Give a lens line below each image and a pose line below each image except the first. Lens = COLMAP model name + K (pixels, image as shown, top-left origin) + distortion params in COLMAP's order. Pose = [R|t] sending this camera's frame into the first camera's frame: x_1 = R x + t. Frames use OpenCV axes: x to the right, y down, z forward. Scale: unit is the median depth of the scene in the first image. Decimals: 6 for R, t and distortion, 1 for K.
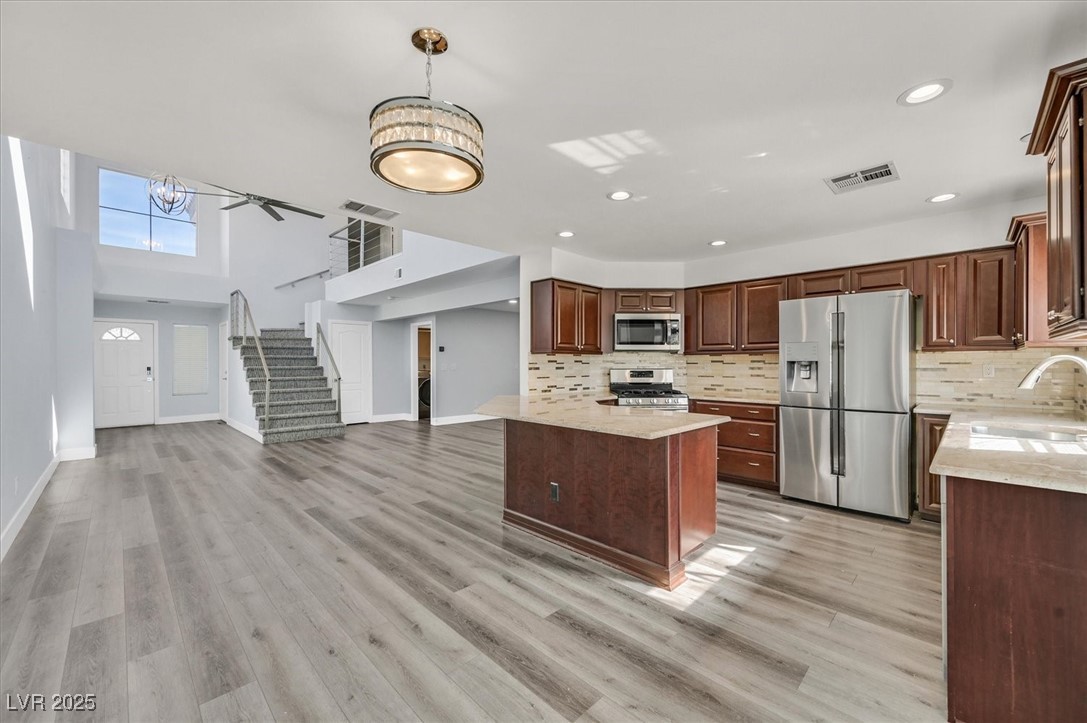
lens RADIAL K [[426.4, 0, 546.8], [0, 426.4, 363.9], [0, 0, 1]] dist [-0.000914, 0.000030]
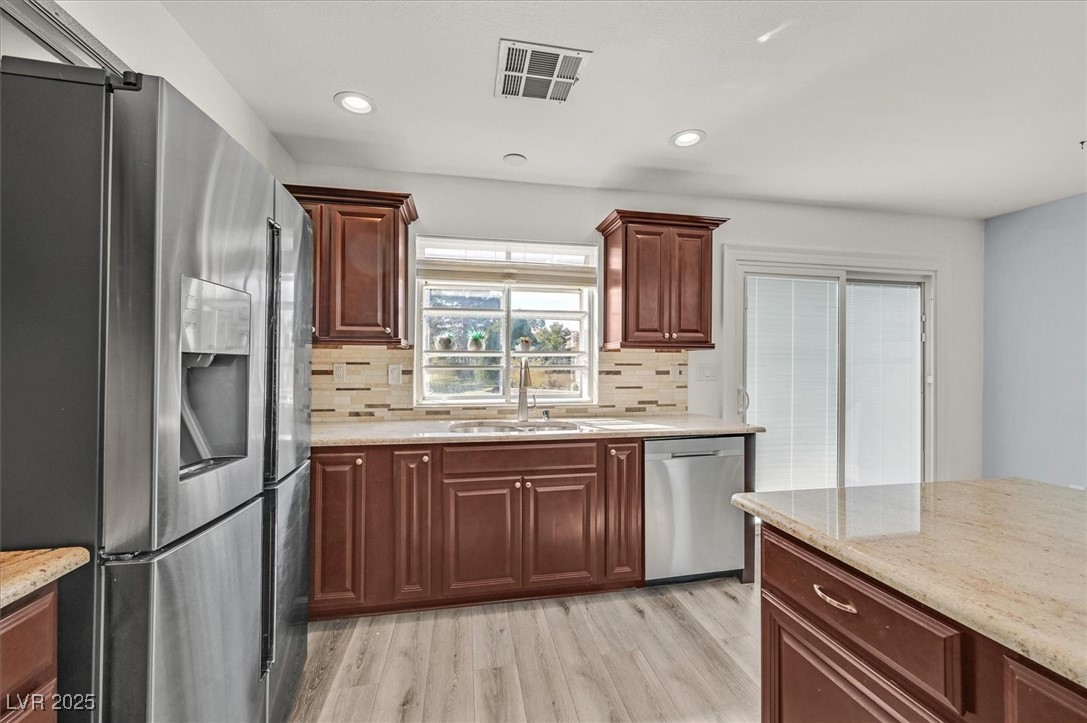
lens RADIAL K [[426.4, 0, 544.6], [0, 426.4, 364.6], [0, 0, 1]] dist [-0.000914, 0.000030]
pose [[-0.824790, -0.002212, 0.565435, 0.137904], [-0.001082, 0.999997, 0.002333, -0.000239], [-0.565438, 0.001312, -0.824790, 0.569857]]
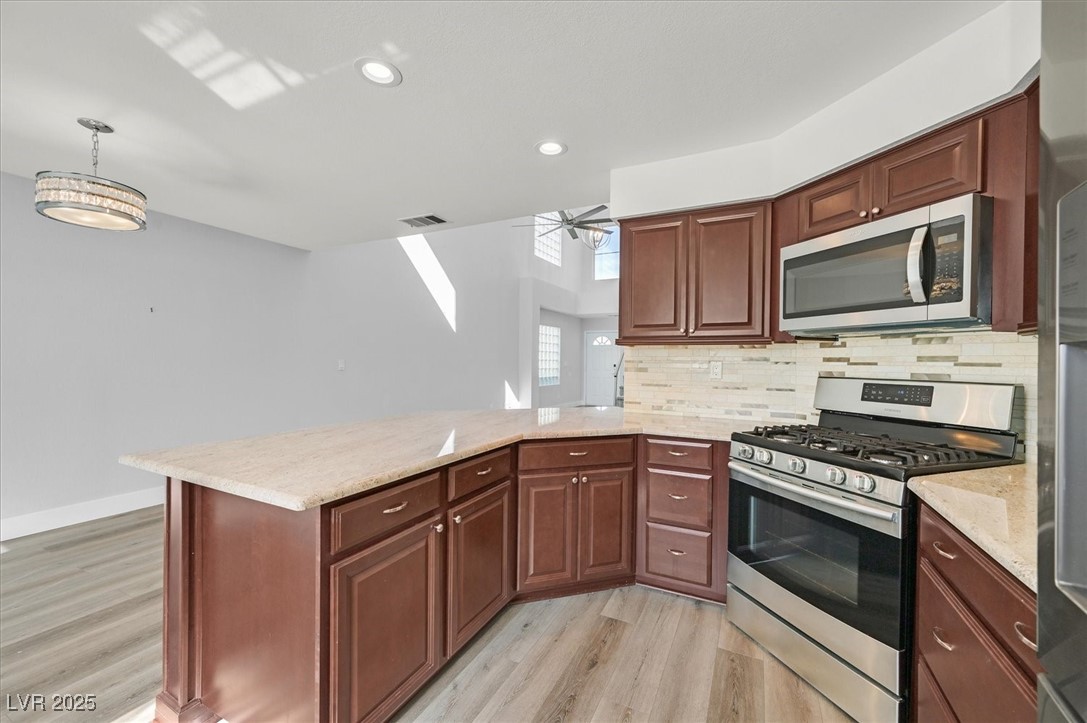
lens RADIAL K [[426.4, 0, 545.7], [0, 426.4, 364.5], [0, 0, 1]] dist [-0.000914, 0.000030]
pose [[0.312862, 0.010272, -0.949743, 0.329979], [-0.009415, 0.999926, 0.007713, -0.000643], [0.949752, 0.006528, 0.312936, 0.422934]]
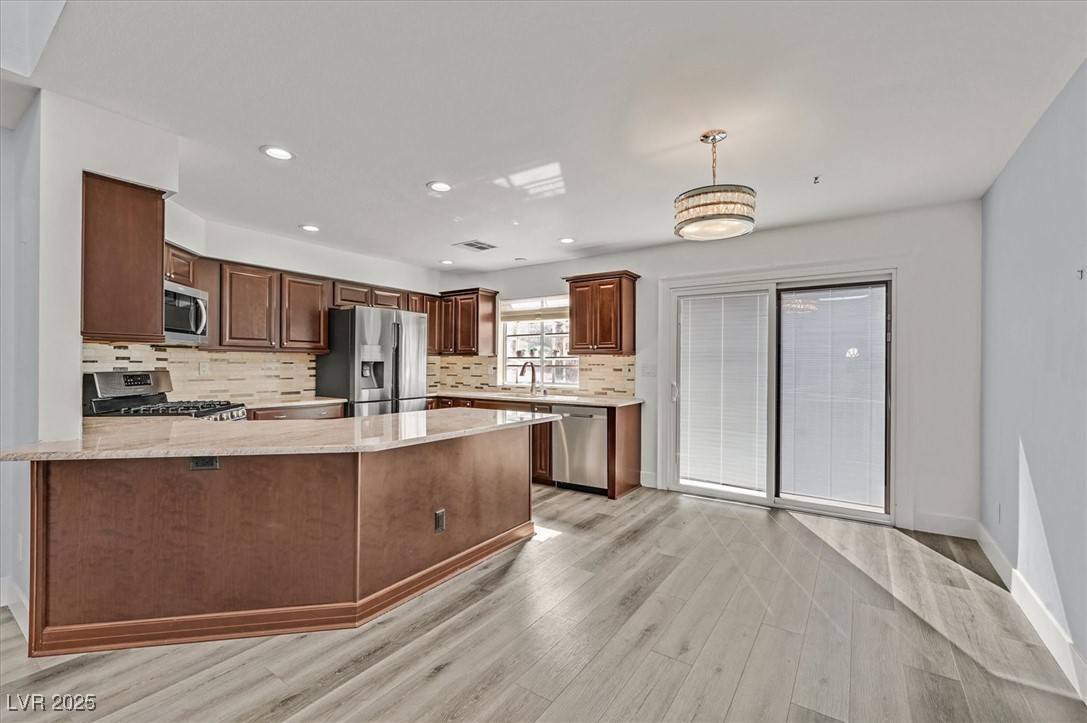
lens RADIAL K [[459.0, 0, 549.4], [0, 459.0, 361.0], [0, 0, 1]] dist [-0.002093, -0.000379]
pose [[-0.186038, 0.008565, 0.982505, -0.361218], [-0.002683, 0.999954, -0.009225, 0.001450], [-0.982539, -0.004352, -0.186006, 0.392328]]
